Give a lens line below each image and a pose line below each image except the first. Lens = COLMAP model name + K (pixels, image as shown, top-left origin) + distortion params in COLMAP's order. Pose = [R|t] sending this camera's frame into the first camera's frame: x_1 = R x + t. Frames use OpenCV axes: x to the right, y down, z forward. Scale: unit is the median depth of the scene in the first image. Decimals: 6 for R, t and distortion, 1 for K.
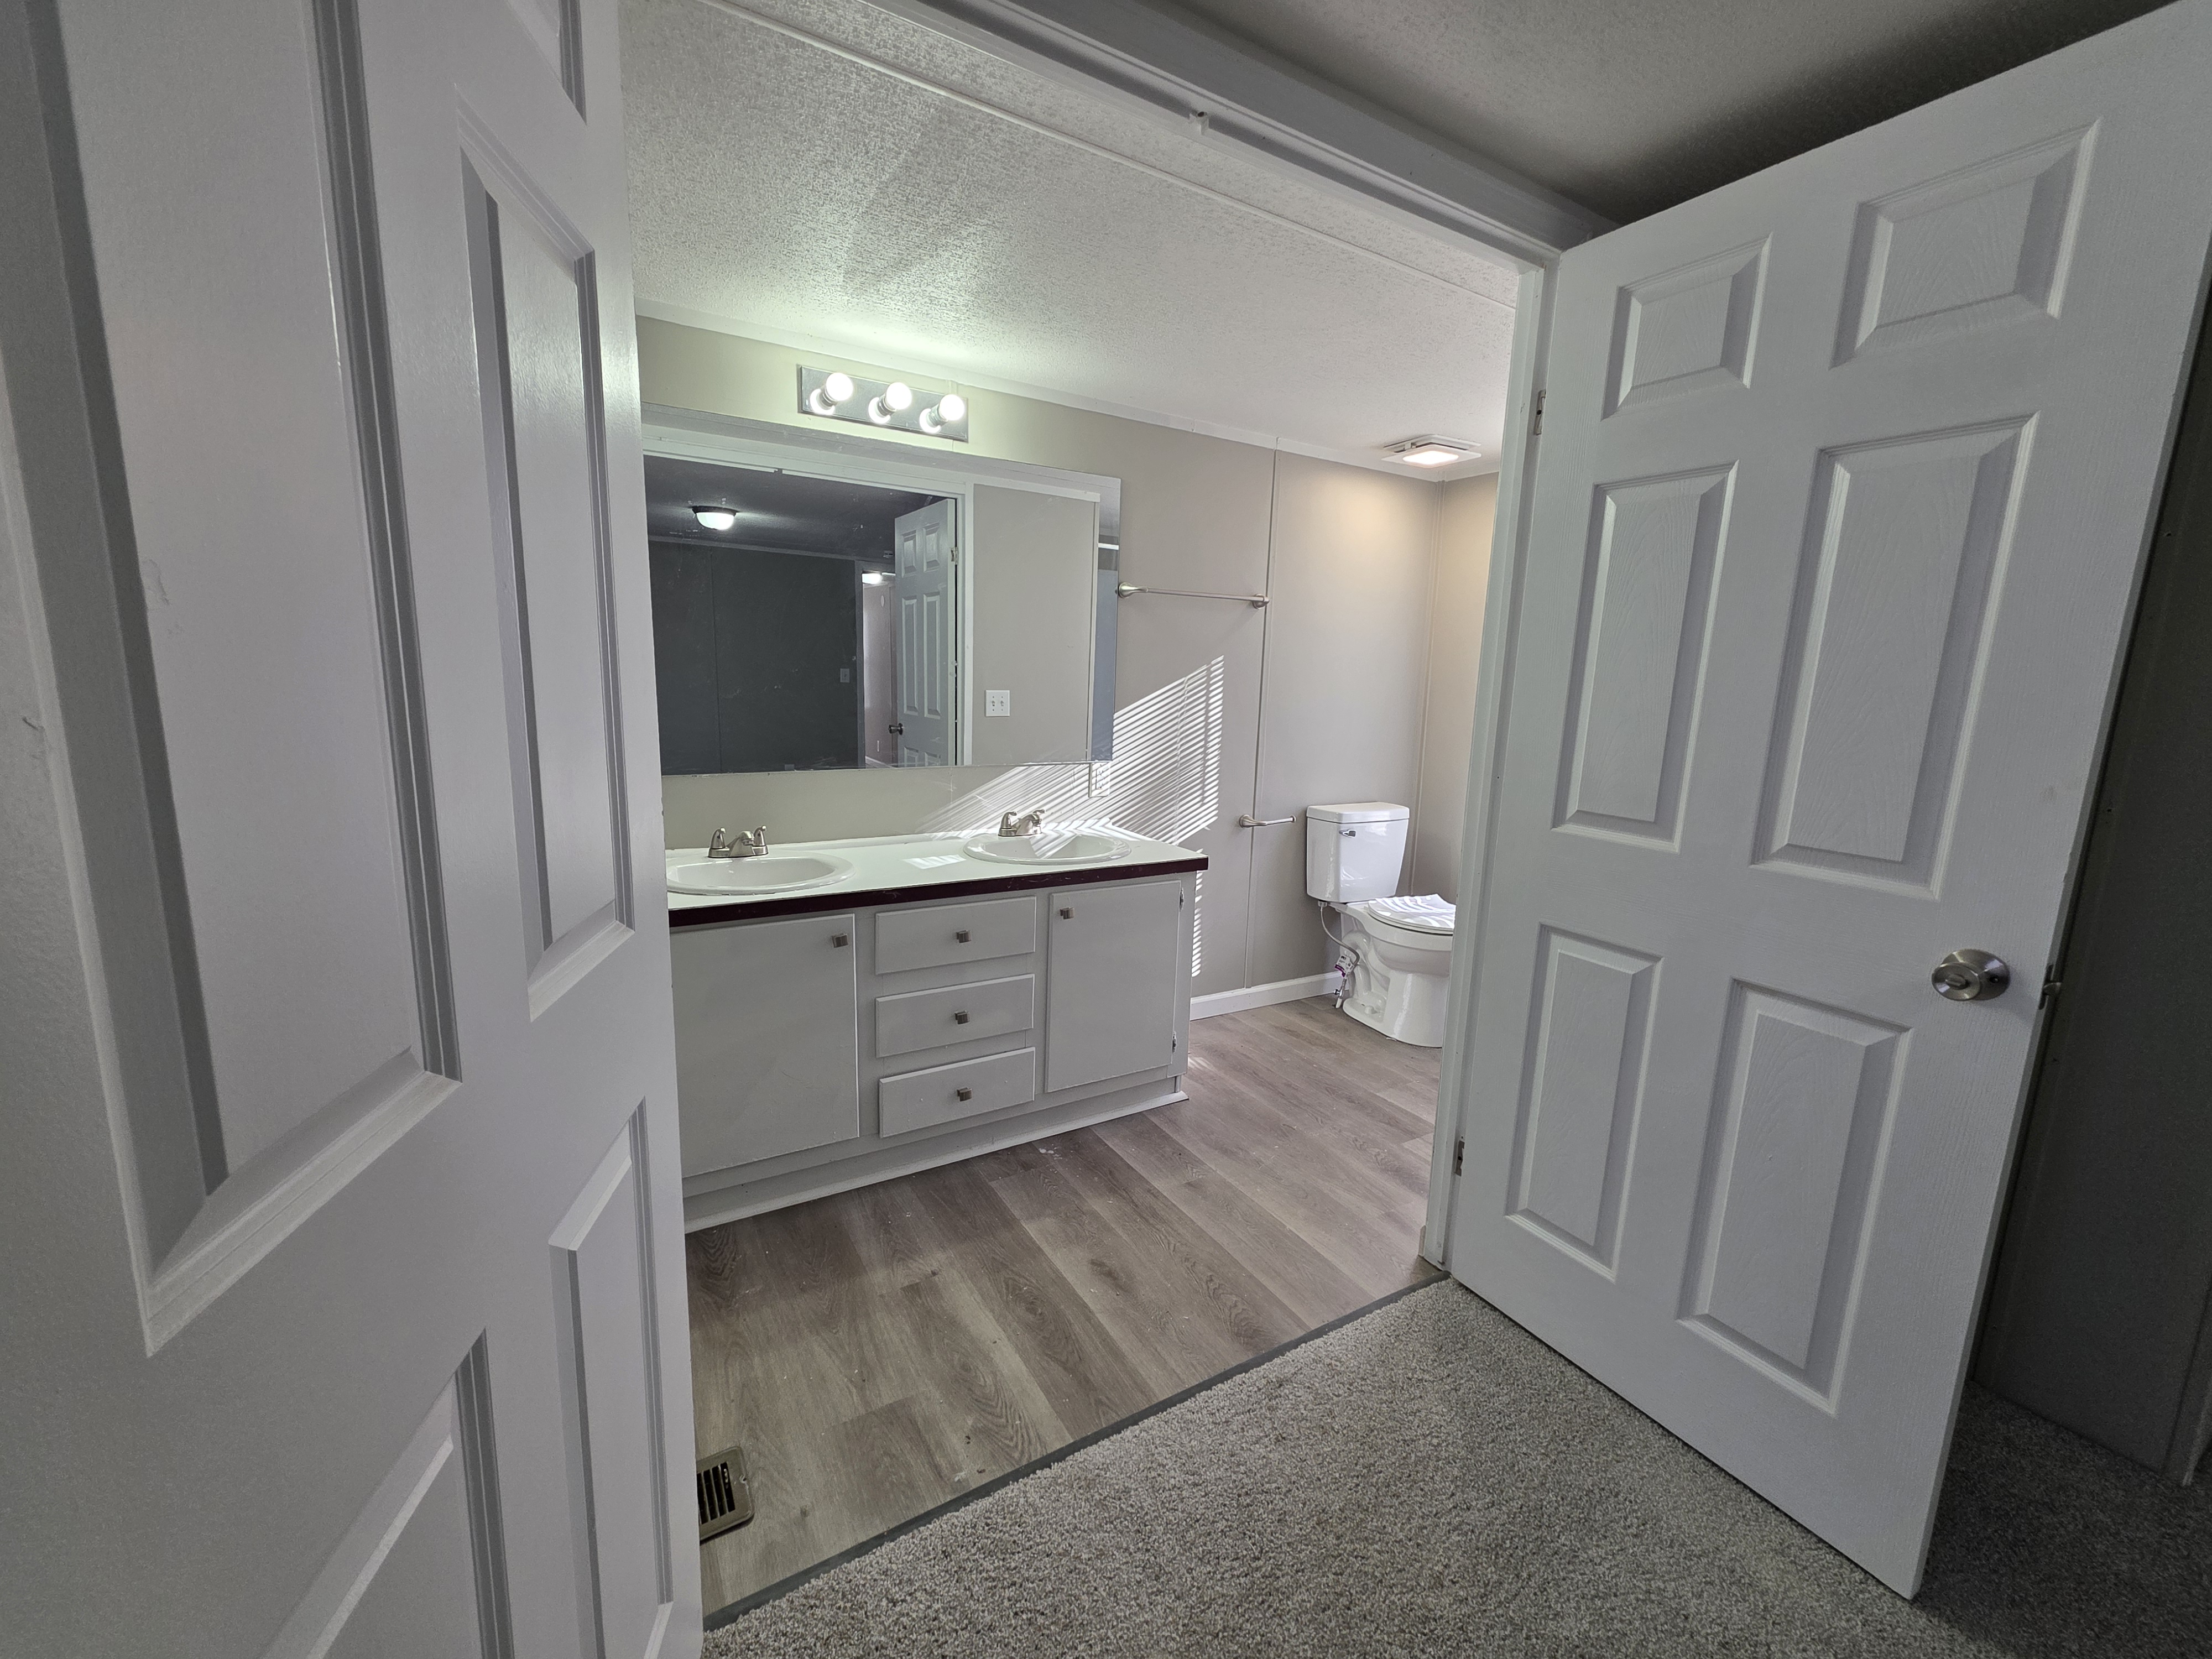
lens RADIAL K [[884.7, 0, 1108.5], [0, 884.7, 820.9], [0, 0, 1]] dist [-0.001967, -0.000013]
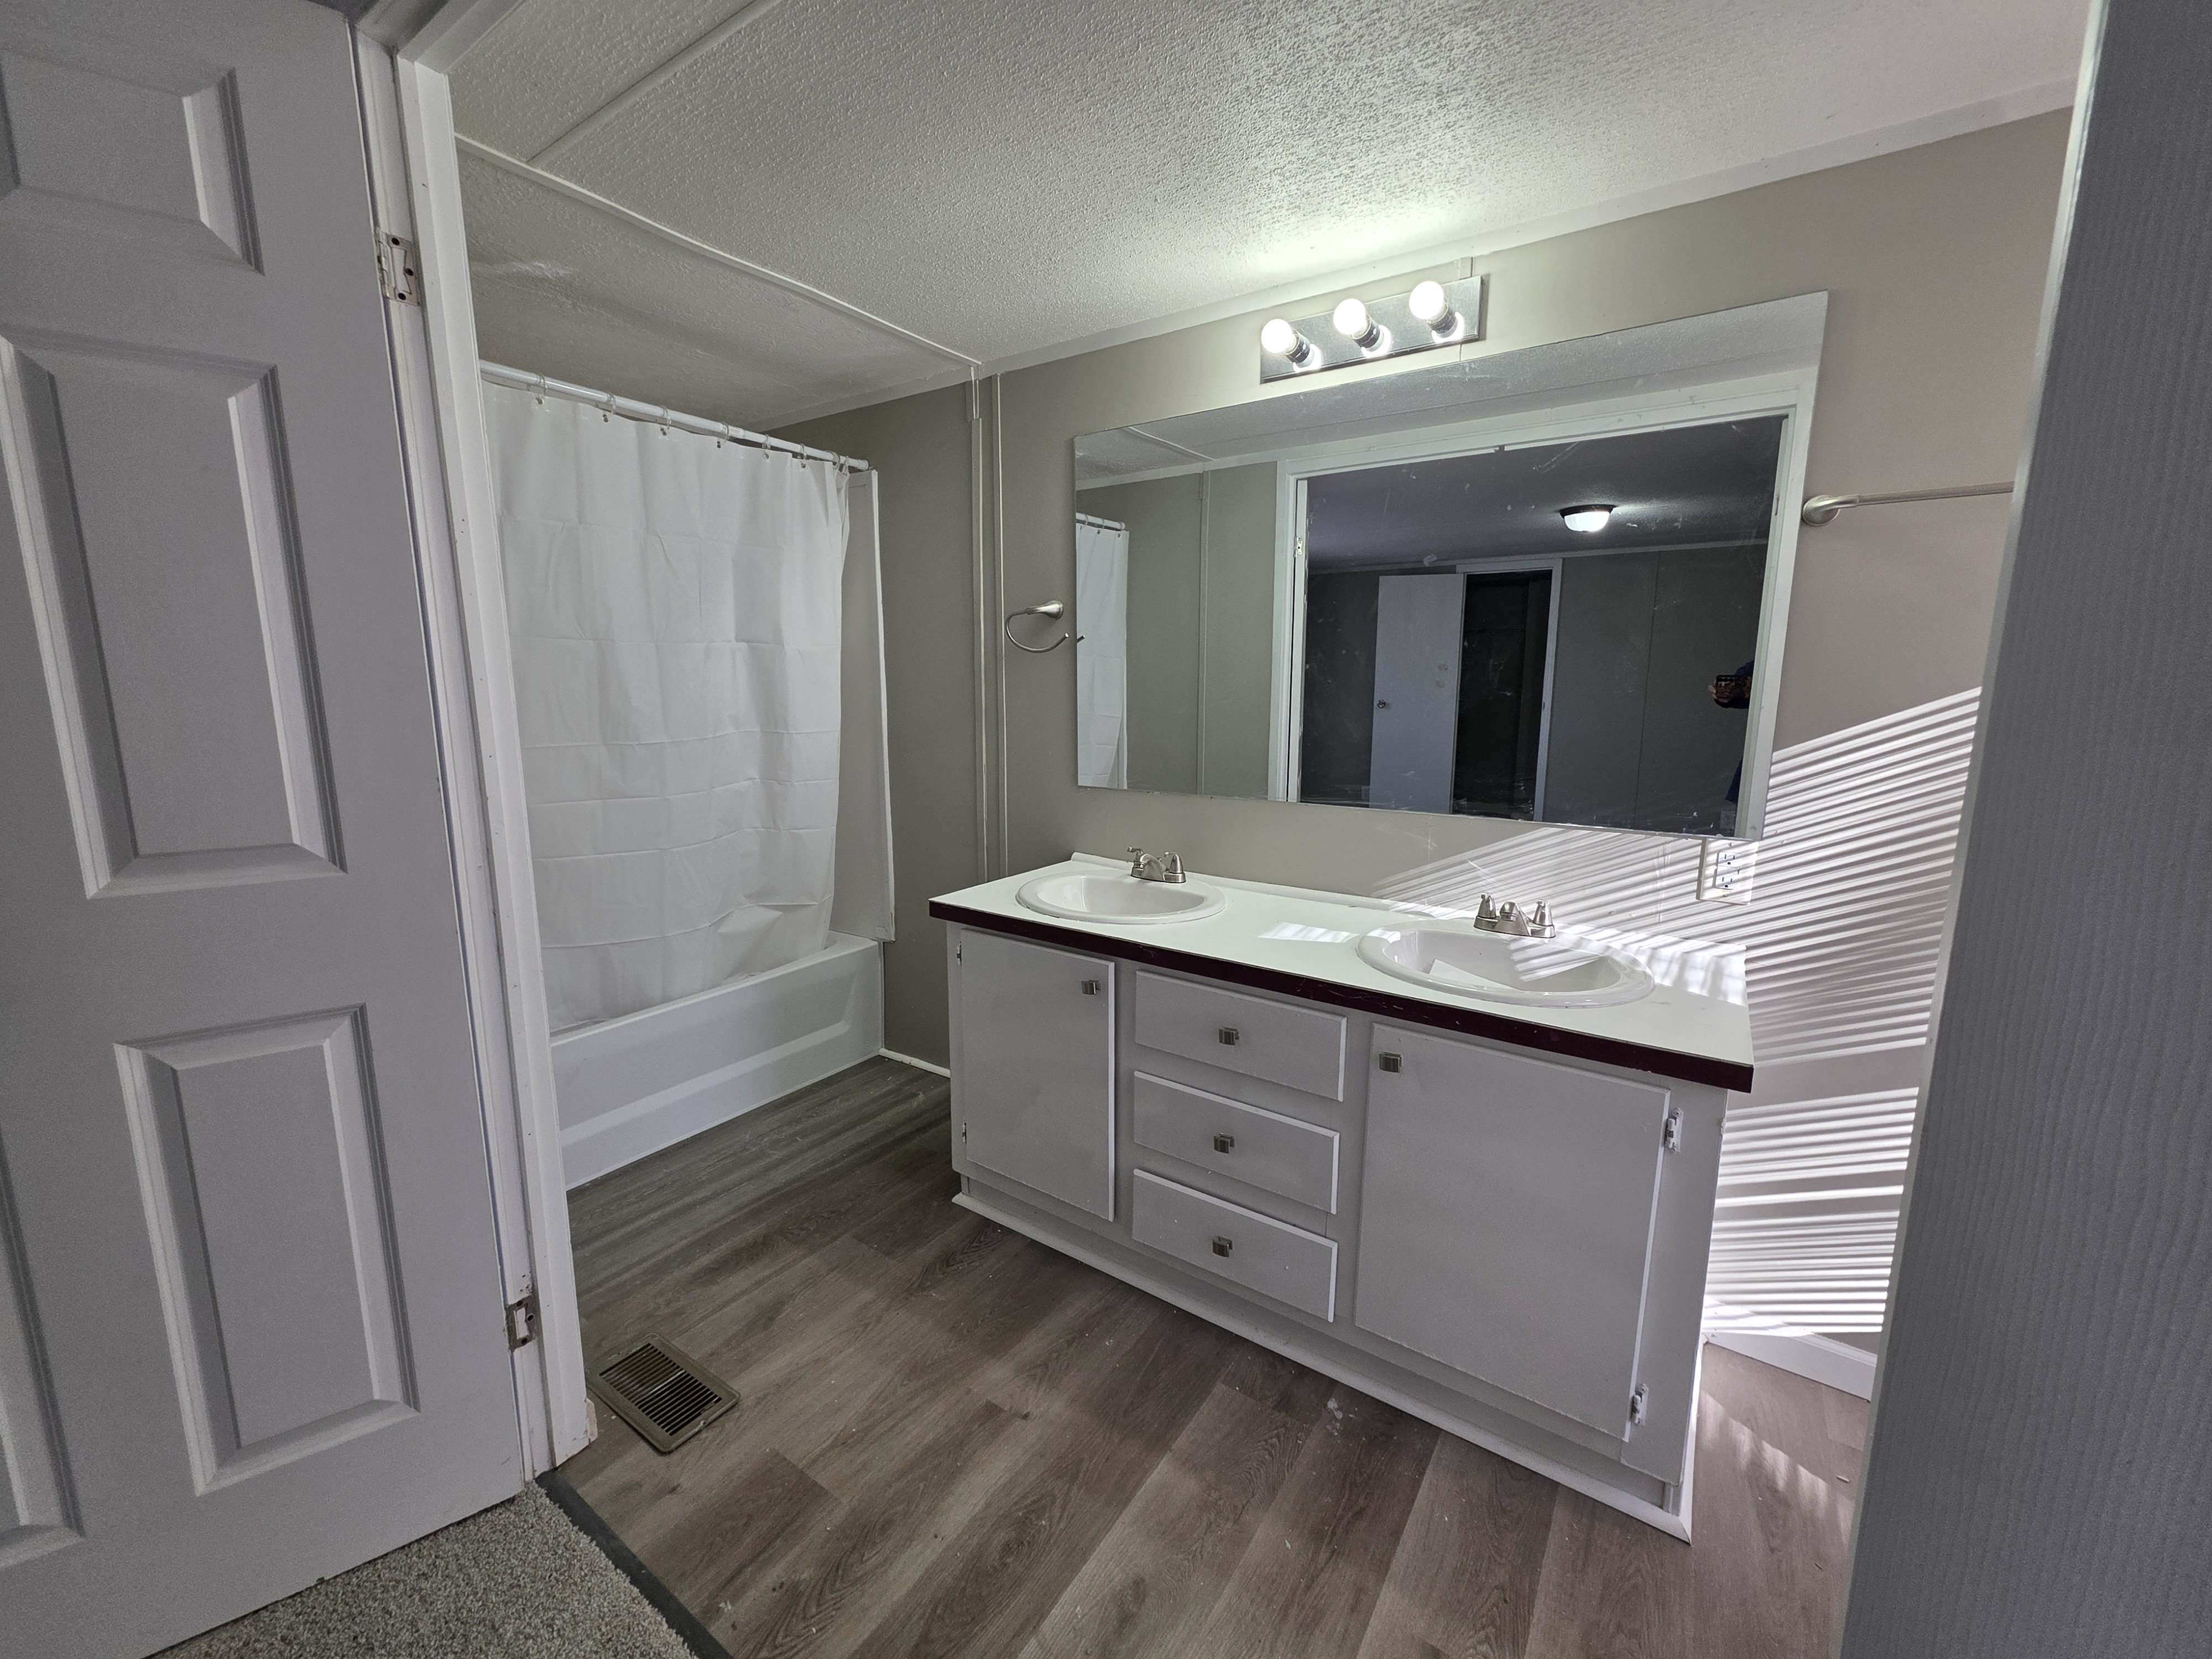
lens RADIAL K [[884.7, 0, 1108.5], [0, 884.7, 820.9], [0, 0, 1]] dist [-0.001967, -0.000013]
pose [[0.410783, 0.109637, -0.905117, 0.445496], [-0.142641, 0.988247, 0.054969, -0.072961], [0.900506, 0.106526, 0.421594, 0.586991]]
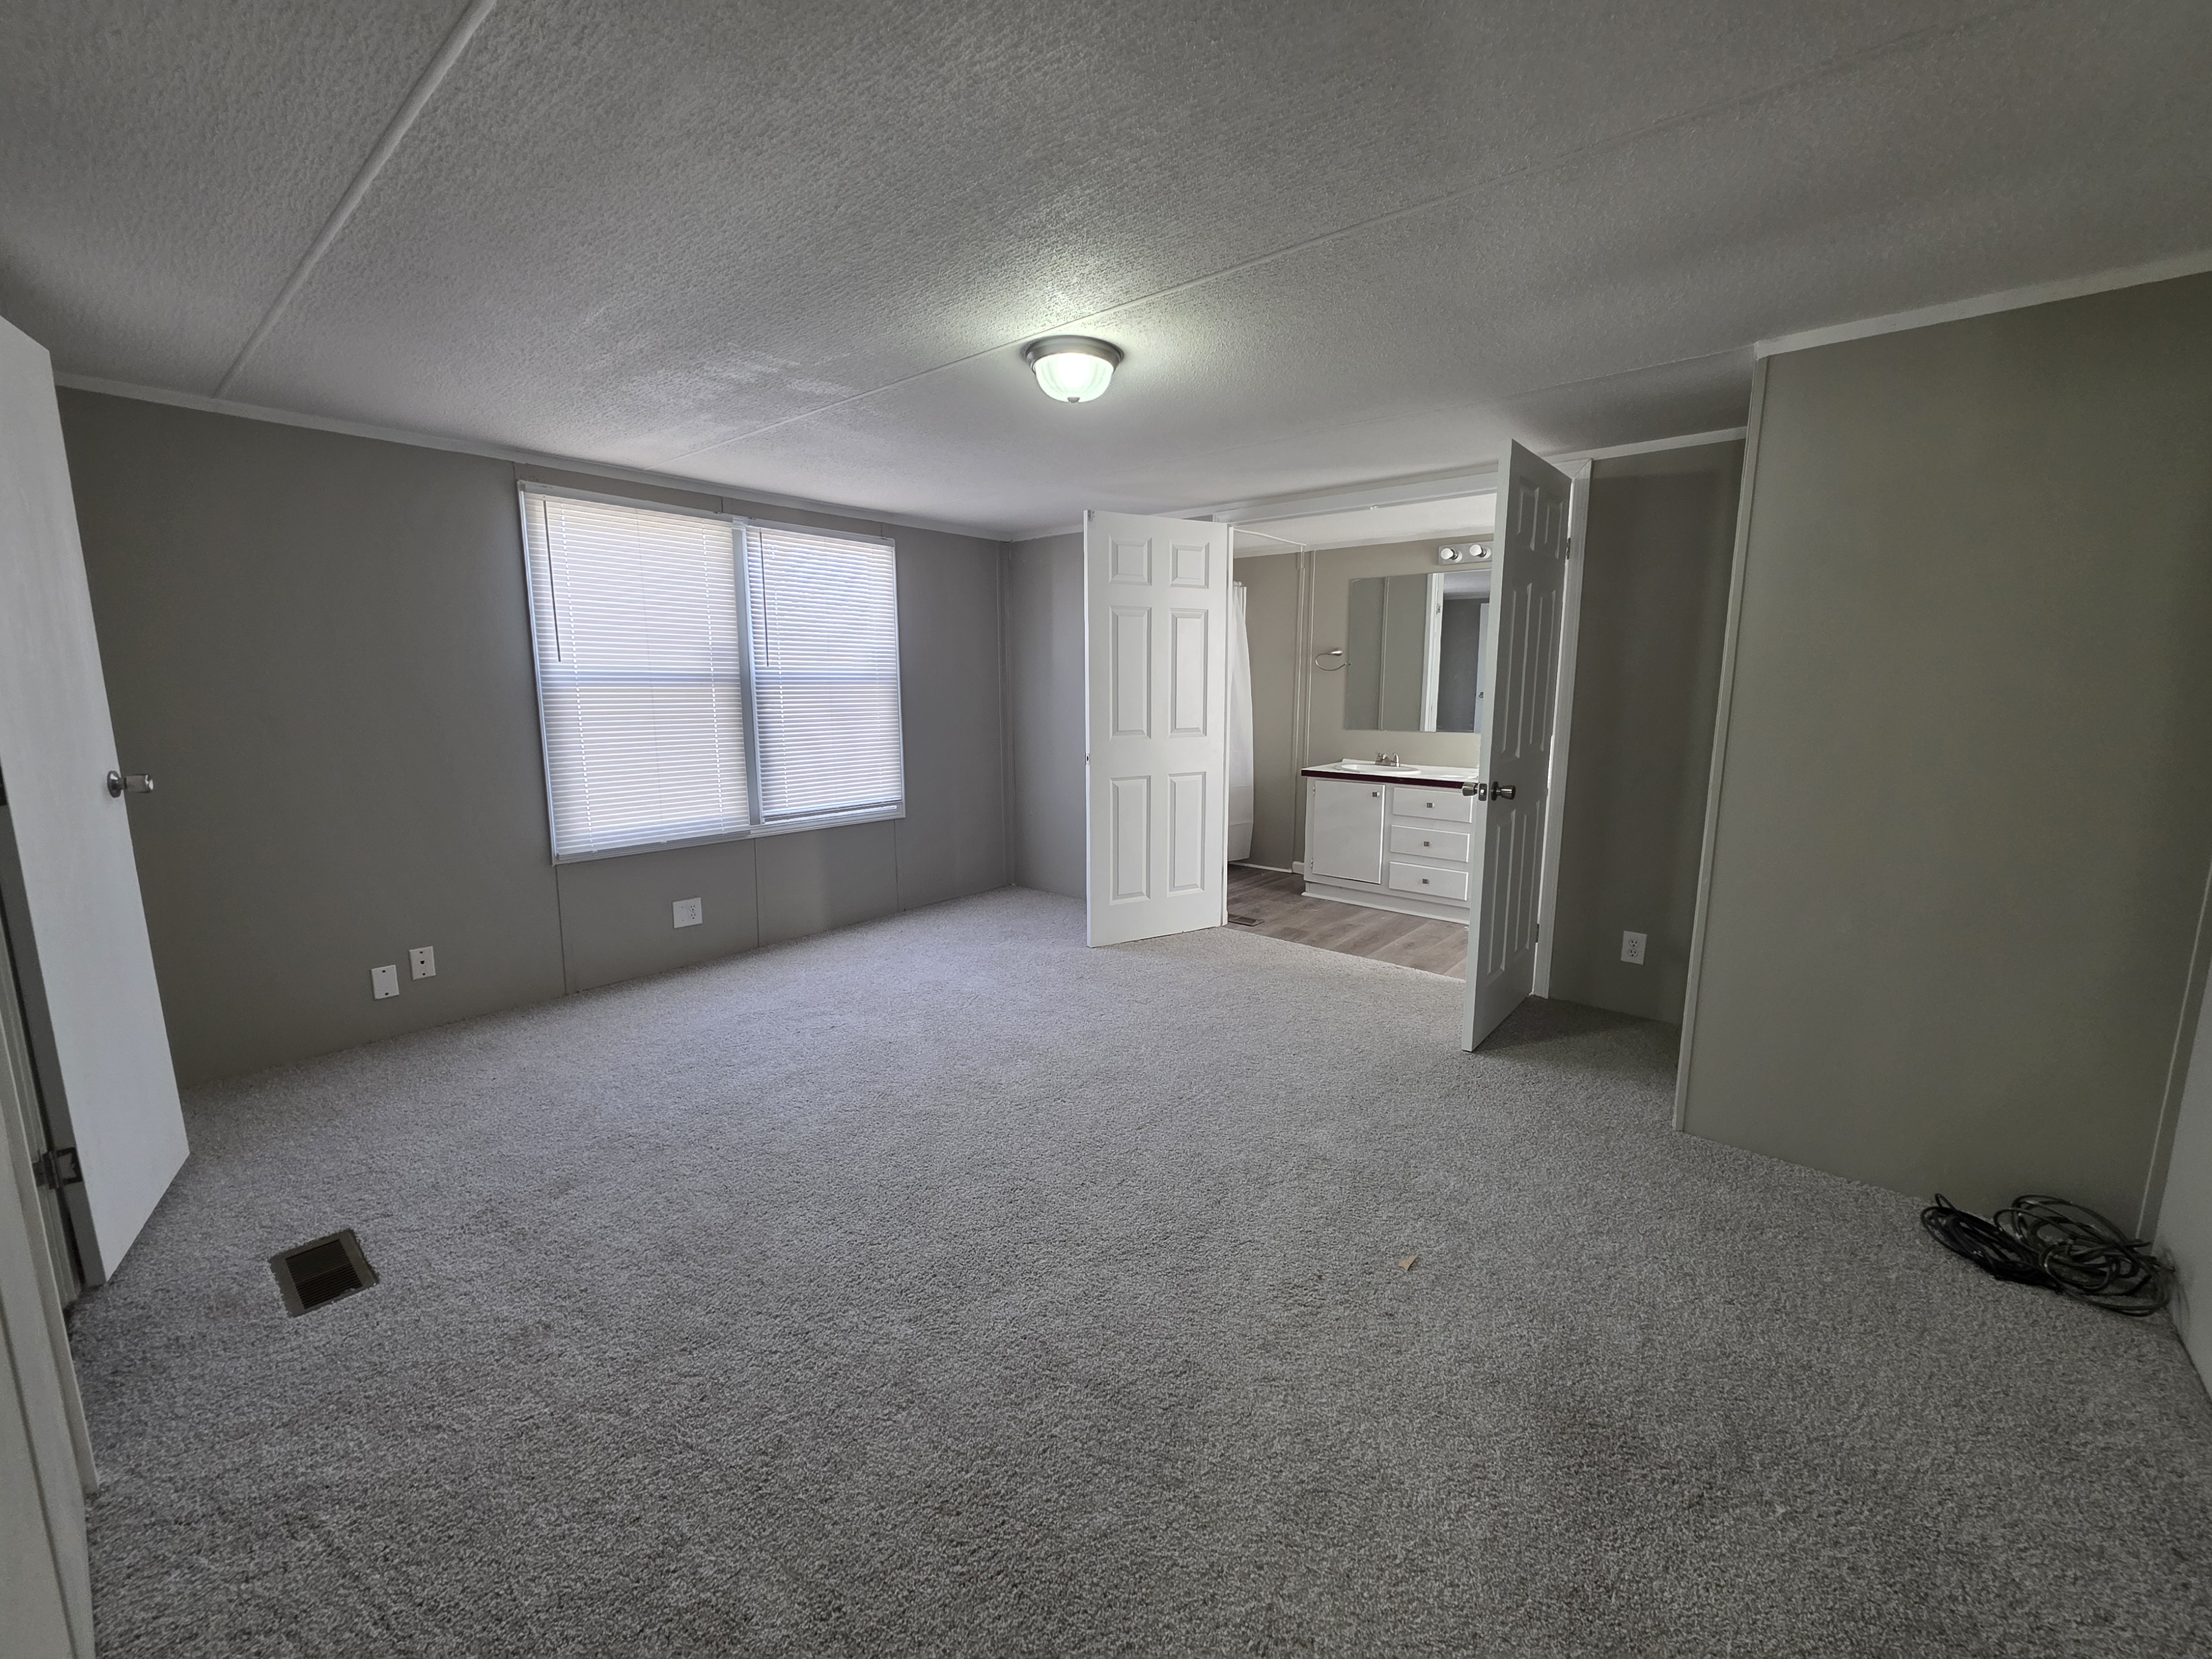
lens RADIAL K [[884.7, 0, 1108.5], [0, 884.7, 820.9], [0, 0, 1]] dist [-0.001967, -0.000013]
pose [[0.325986, 0.118836, -0.937876, 1.630263], [-0.150256, 0.985970, 0.072704, 0.131135], [0.933357, 0.117221, 0.339269, -0.471263]]
